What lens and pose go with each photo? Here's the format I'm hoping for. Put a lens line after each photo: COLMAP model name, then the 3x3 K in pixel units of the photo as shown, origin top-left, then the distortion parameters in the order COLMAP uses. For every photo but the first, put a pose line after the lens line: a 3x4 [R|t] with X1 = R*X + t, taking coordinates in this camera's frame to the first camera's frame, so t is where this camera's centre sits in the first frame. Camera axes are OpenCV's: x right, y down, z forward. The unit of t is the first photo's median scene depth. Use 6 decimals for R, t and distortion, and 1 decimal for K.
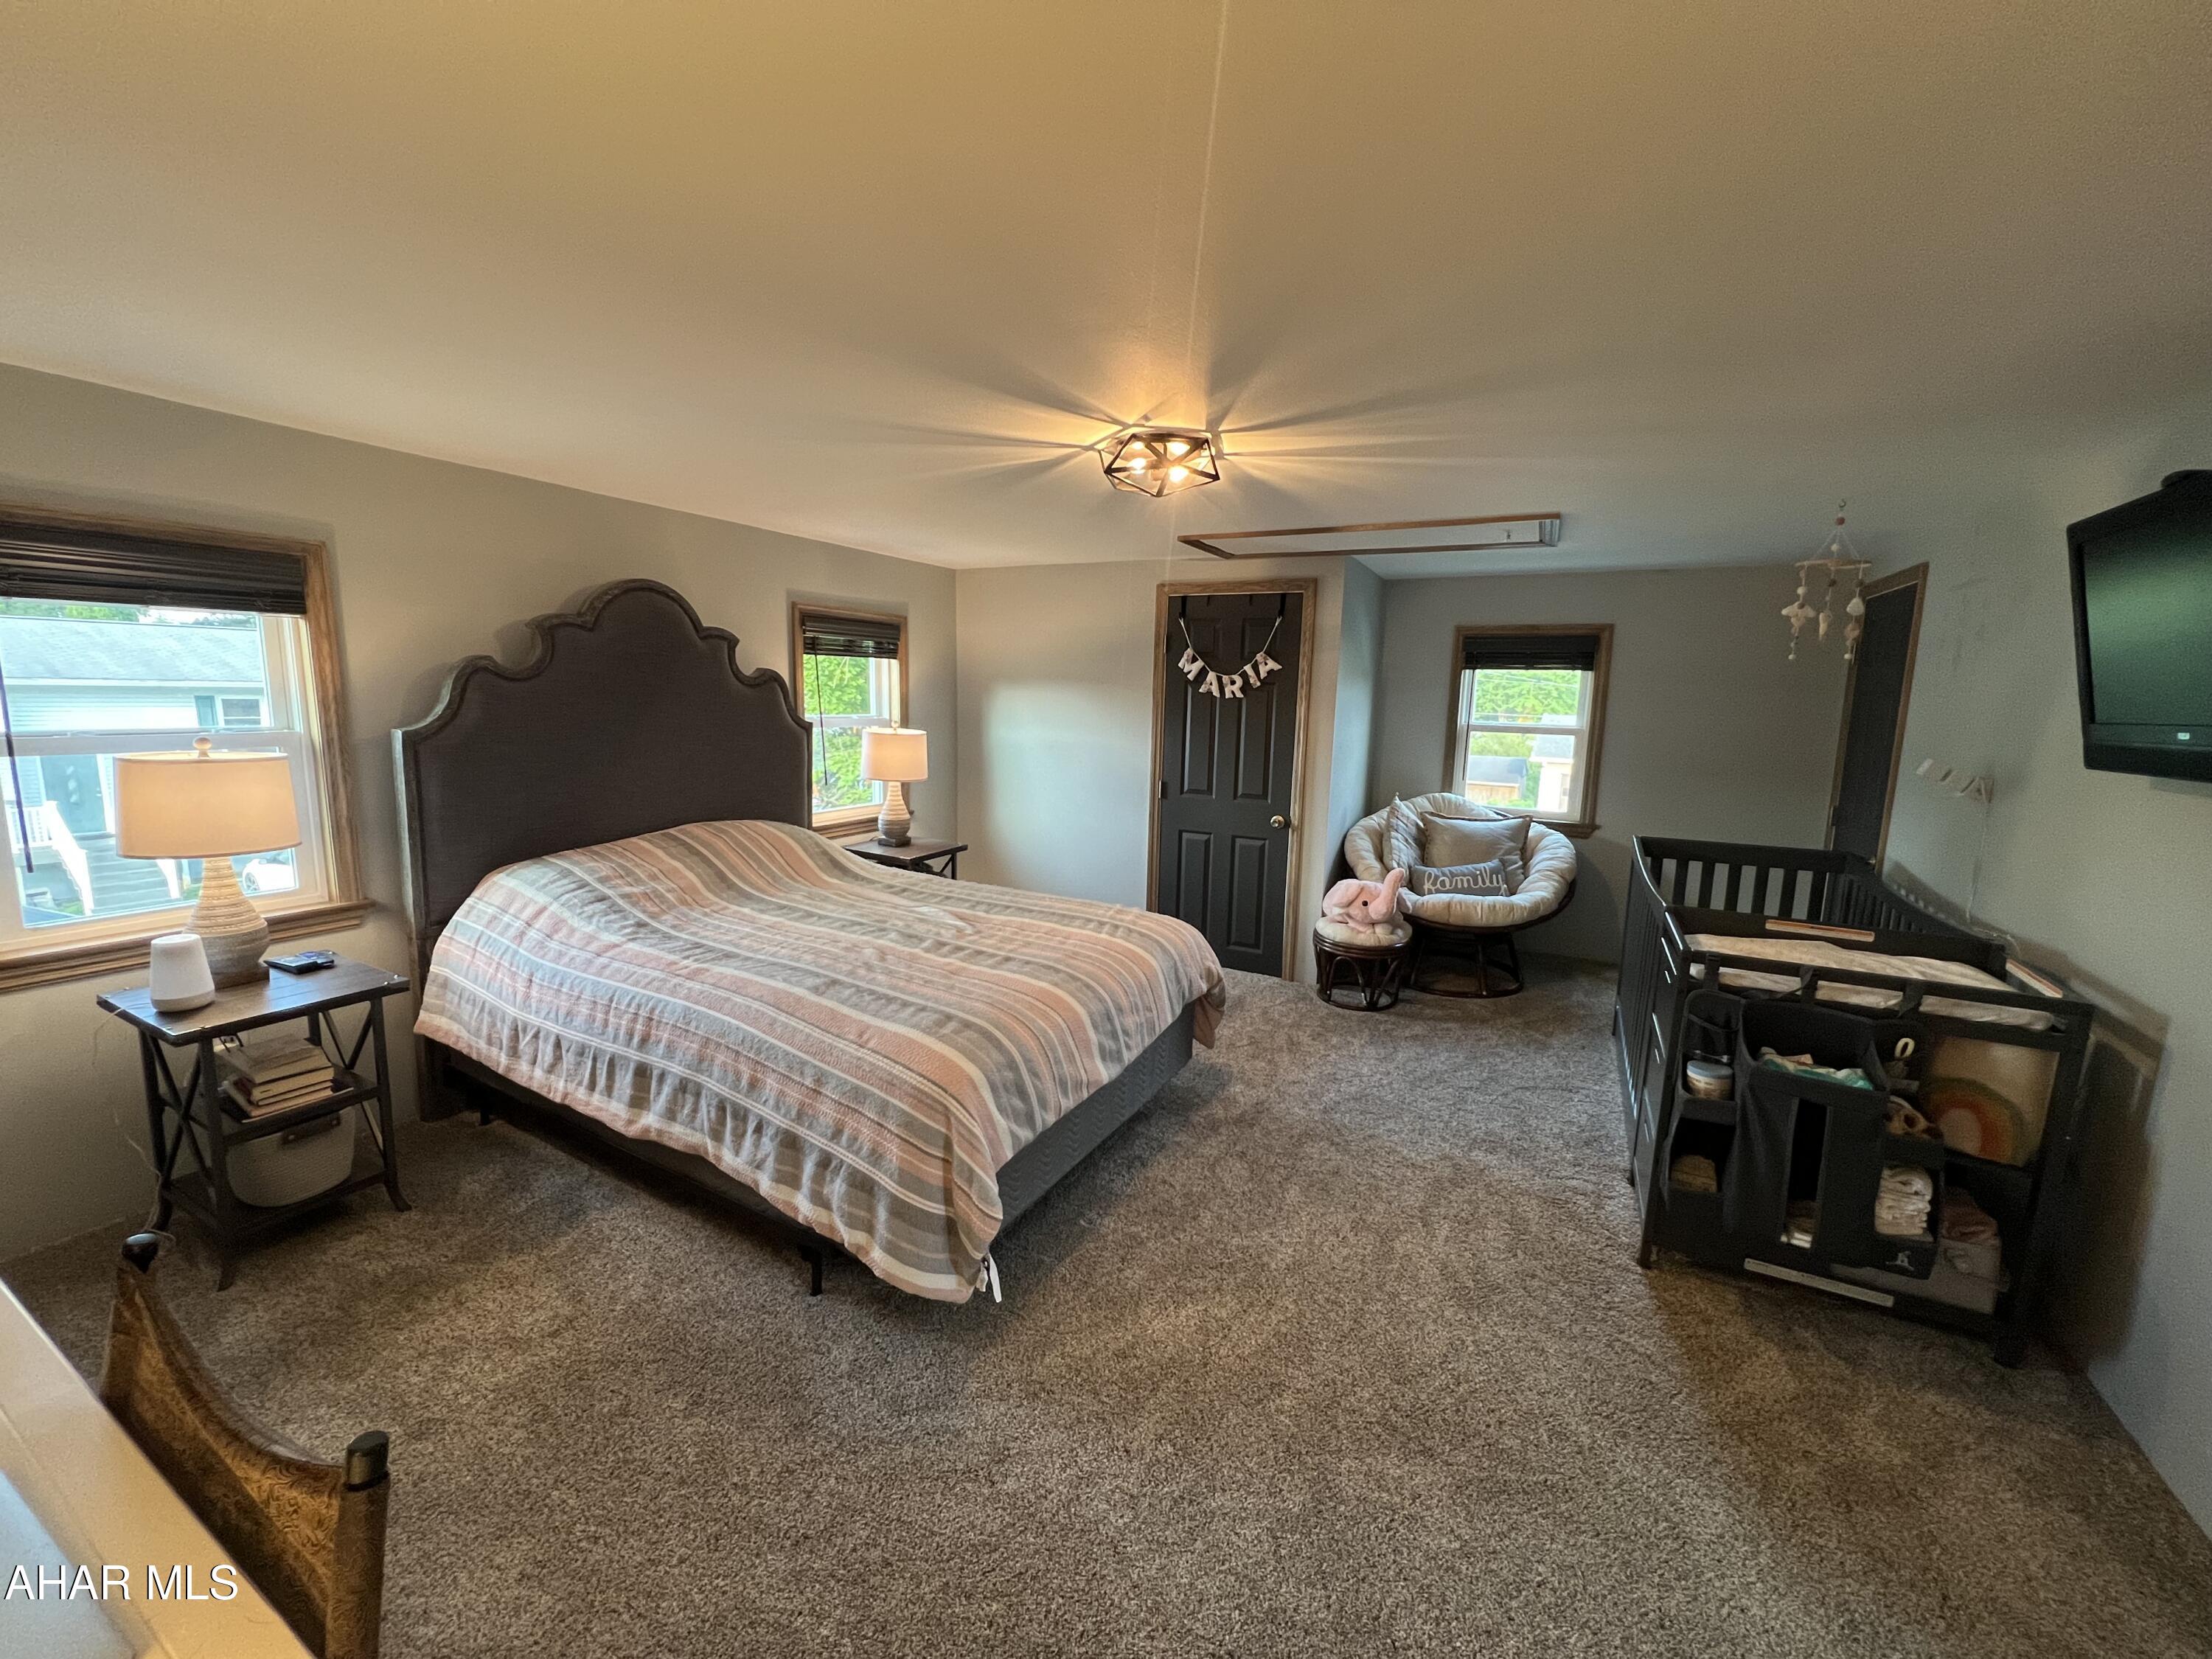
lens RADIAL K [[886.7, 0, 1104.2], [0, 886.7, 821.0], [0, 0, 1]] dist [-0.002436, 0.001009]
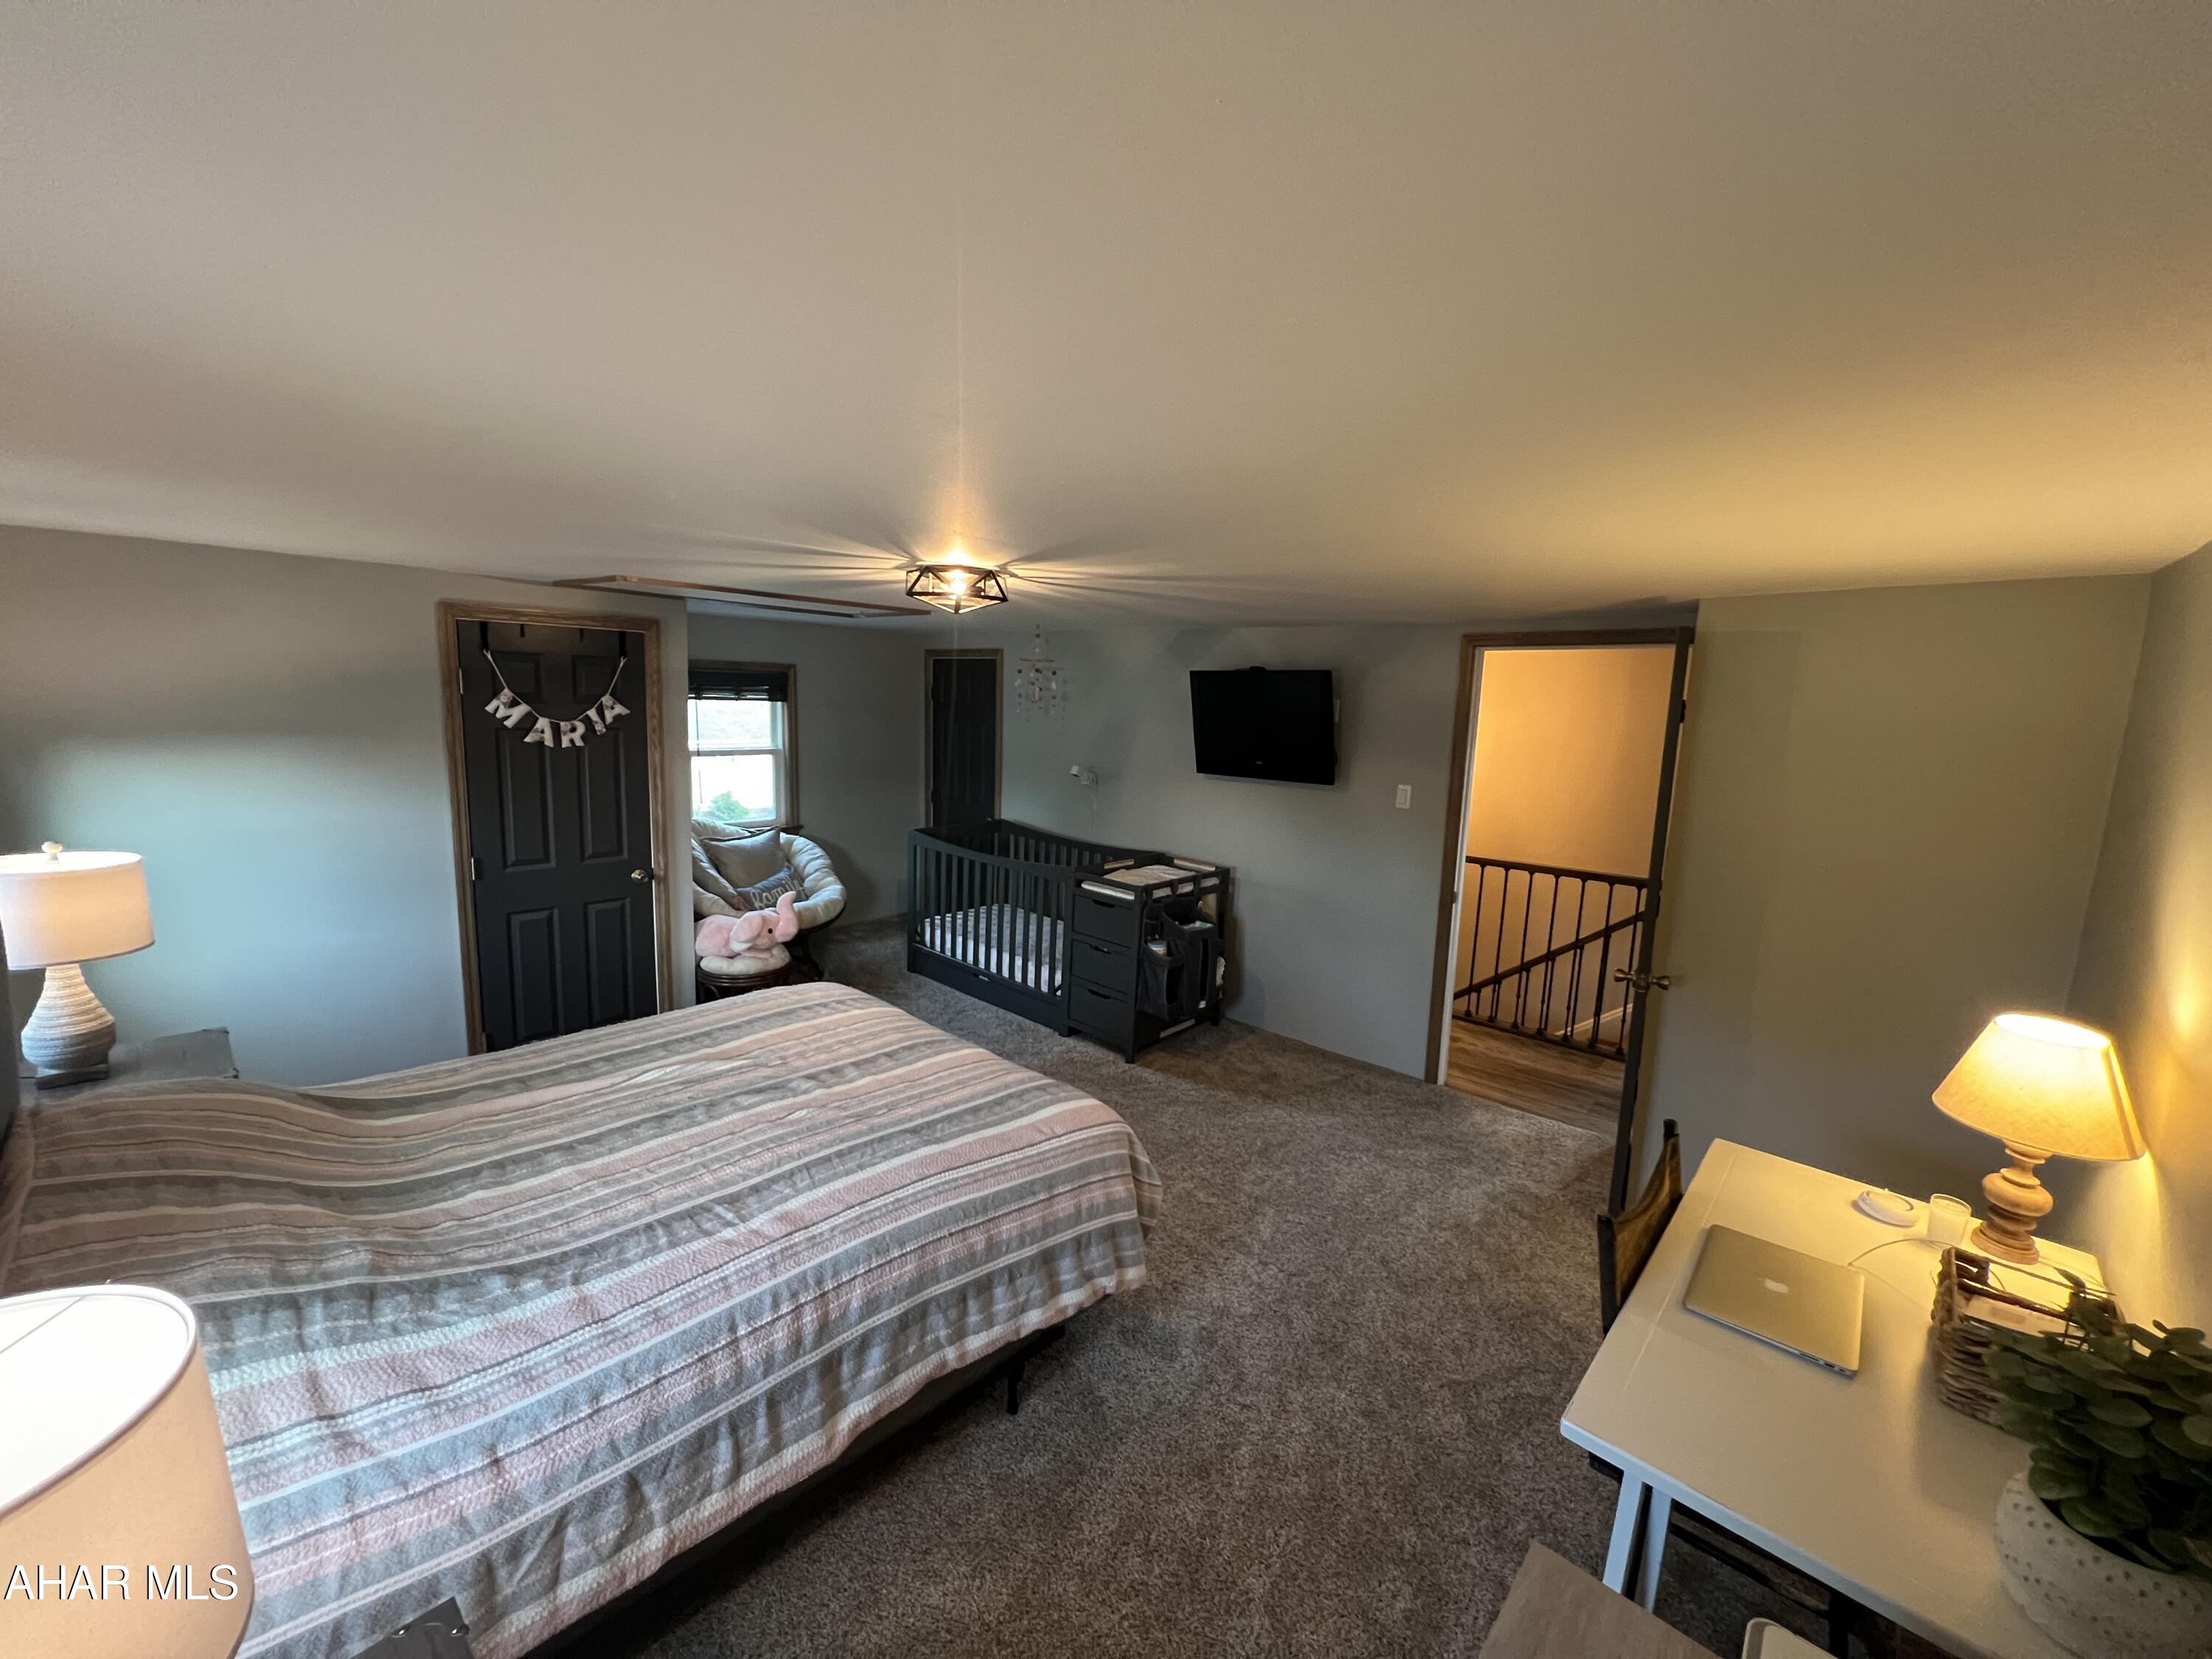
lens RADIAL K [[886.7, 0, 1104.7], [0, 886.7, 826.9], [0, 0, 1]] dist [-0.002436, 0.001009]
pose [[0.249588, -0.159708, 0.955091, -0.578089], [0.115193, 0.984199, 0.134472, -0.122428], [-0.961476, 0.076458, 0.264042, 0.290126]]
